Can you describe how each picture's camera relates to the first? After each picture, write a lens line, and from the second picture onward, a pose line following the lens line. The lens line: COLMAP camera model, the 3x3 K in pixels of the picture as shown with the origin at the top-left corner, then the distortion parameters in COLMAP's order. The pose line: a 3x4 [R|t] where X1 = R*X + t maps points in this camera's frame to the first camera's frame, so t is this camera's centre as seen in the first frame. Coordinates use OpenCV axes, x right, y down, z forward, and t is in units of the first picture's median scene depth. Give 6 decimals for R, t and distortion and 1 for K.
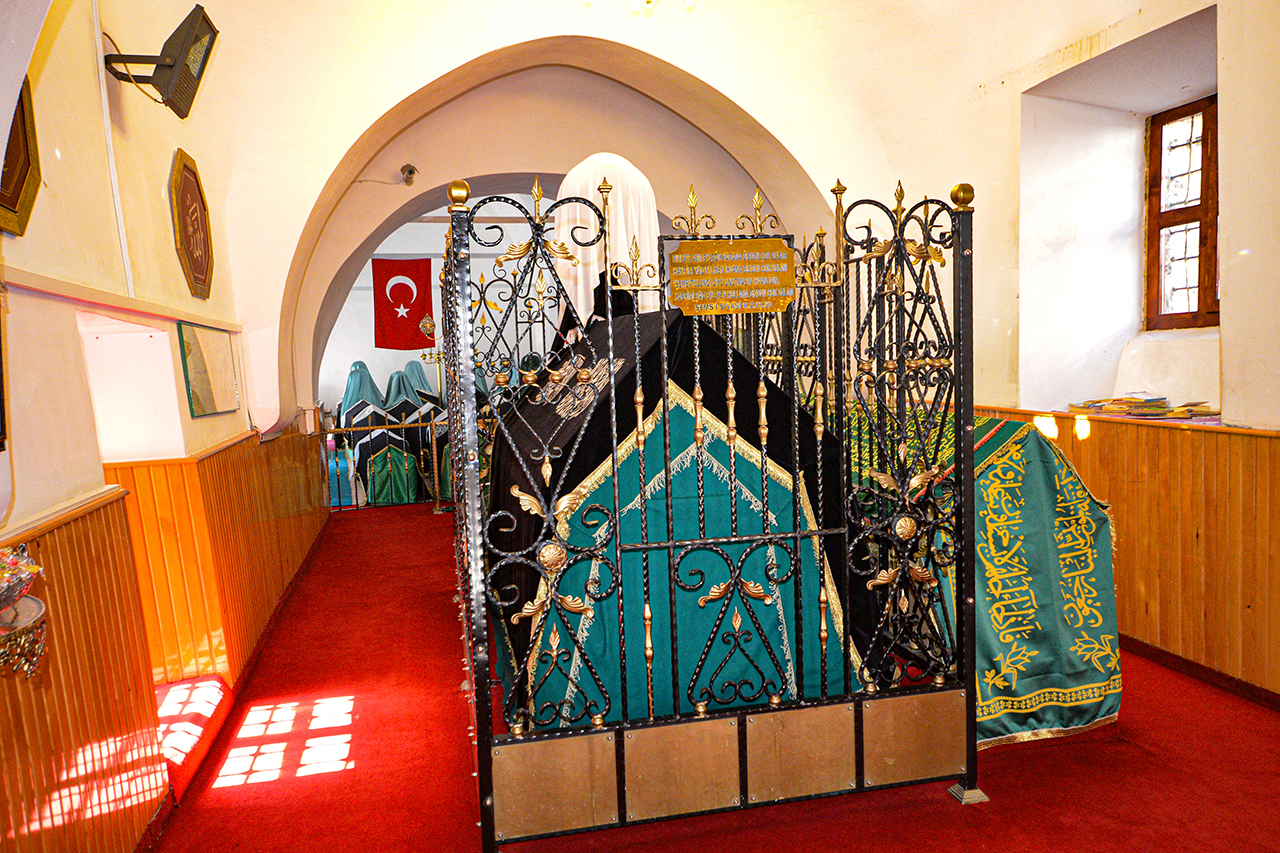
lens RADIAL K [[1001.6, 0, 638.7], [0, 1001.6, 427.8], [0, 0, 1]] dist [0.002060, 0.000125]
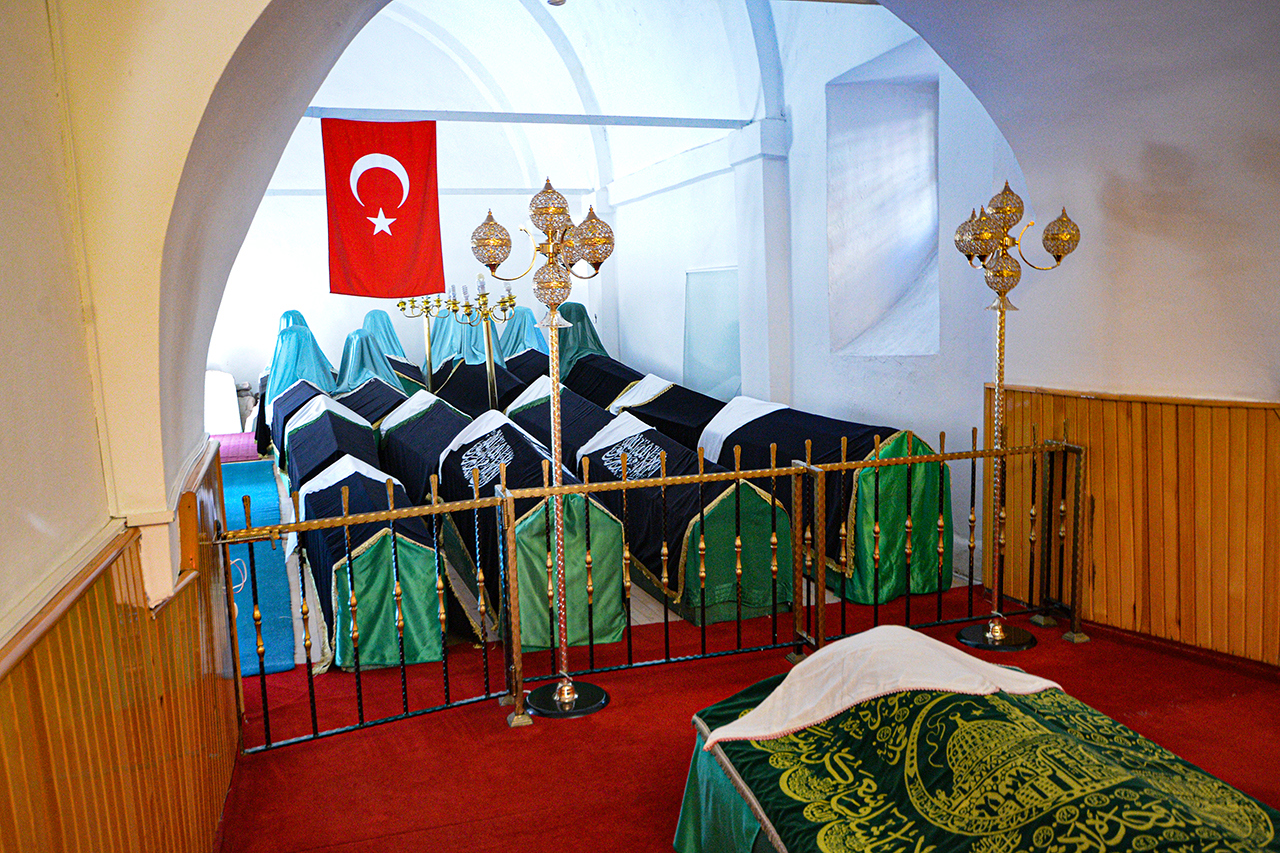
lens RADIAL K [[1044.5, 0, 642.3], [0, 1044.5, 425.6], [0, 0, 1]] dist [0.000258, 0.019190]
pose [[0.998484, -0.005593, 0.054762, -0.116384], [0.002801, 0.998699, 0.050919, -0.034071], [-0.054976, -0.050689, 0.997200, 0.395980]]
